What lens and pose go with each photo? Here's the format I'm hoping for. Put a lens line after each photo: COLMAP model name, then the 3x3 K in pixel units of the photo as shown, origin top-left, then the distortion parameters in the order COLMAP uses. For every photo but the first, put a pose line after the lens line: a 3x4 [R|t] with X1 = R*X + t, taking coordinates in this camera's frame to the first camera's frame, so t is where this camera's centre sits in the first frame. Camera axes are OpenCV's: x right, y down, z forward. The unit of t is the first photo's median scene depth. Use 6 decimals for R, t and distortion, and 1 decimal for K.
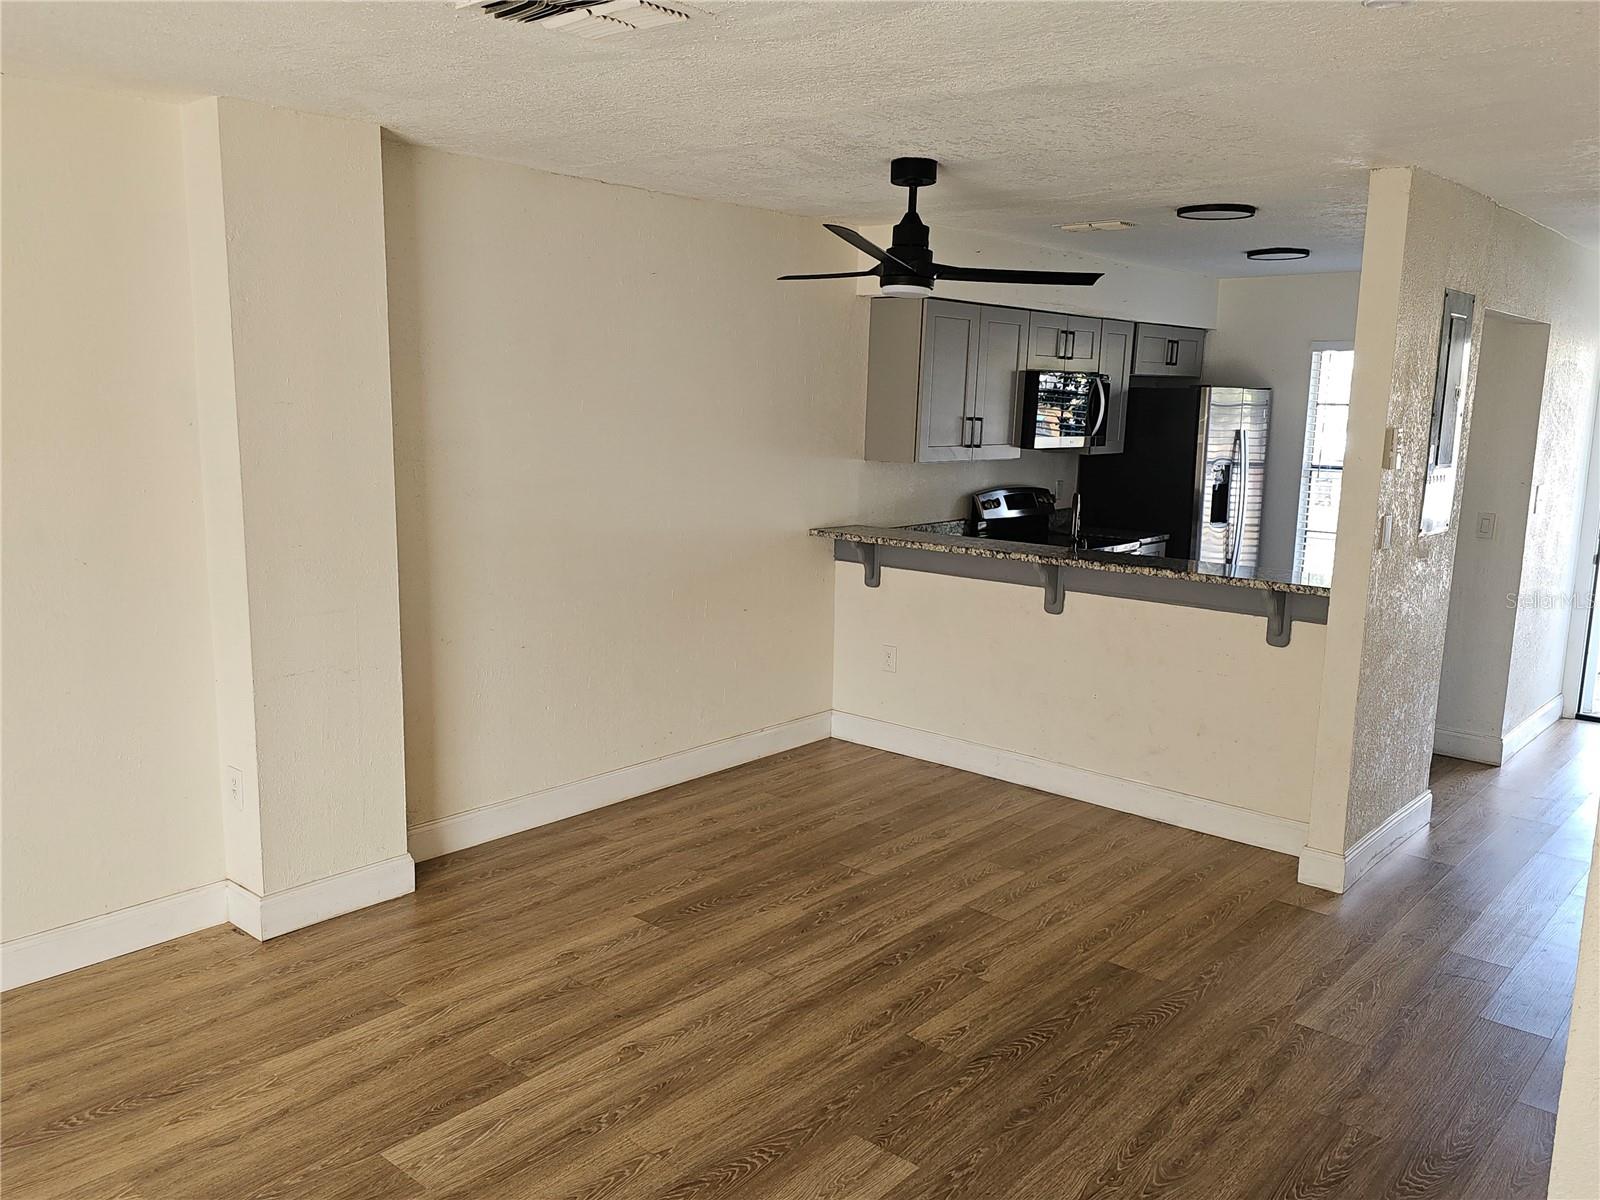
lens RADIAL K [[1172.5, 0, 792.6], [0, 1172.5, 598.5], [0, 0, 1]] dist [-0.003552, -0.002102]
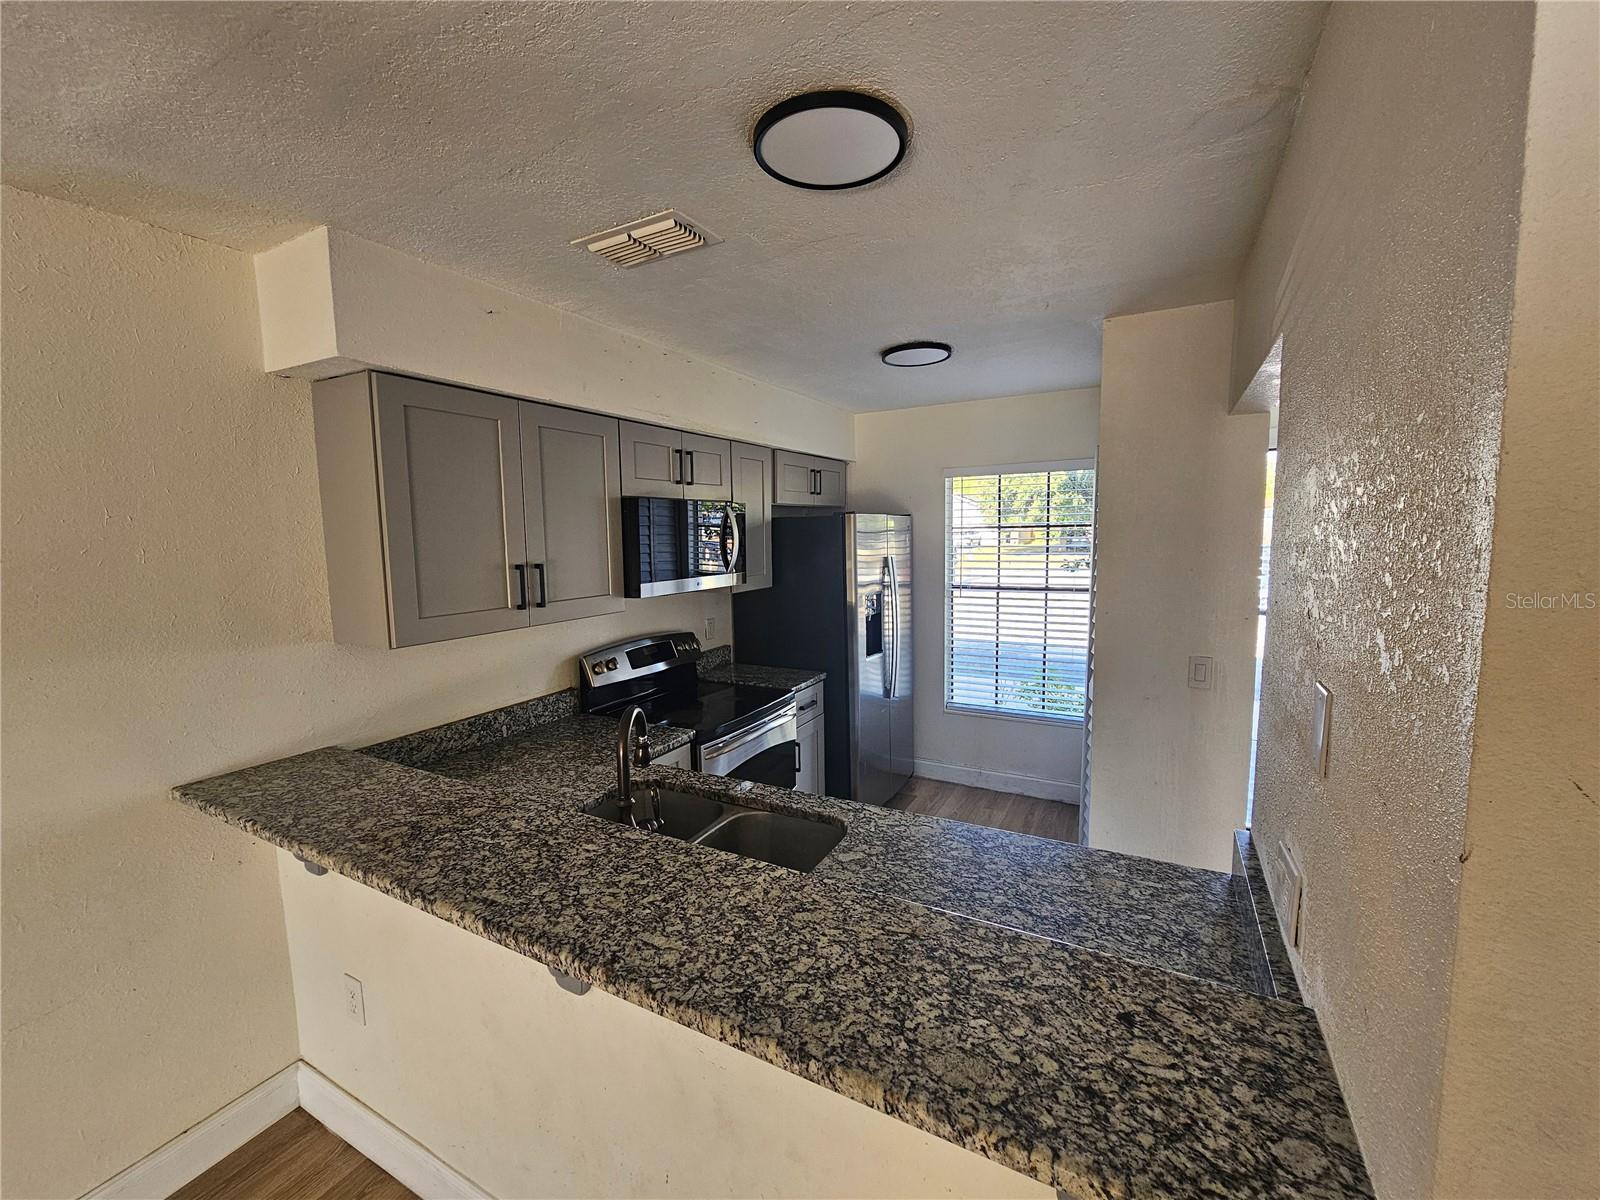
lens RADIAL K [[655.7, 0, 807.0], [0, 655.7, 599.2], [0, 0, 1]] dist [-0.004815, -0.000469]
pose [[0.968587, -0.063992, 0.240301, 0.183051], [0.080787, 0.994882, -0.060692, -0.080785], [-0.235187, 0.078199, 0.968799, 0.488204]]
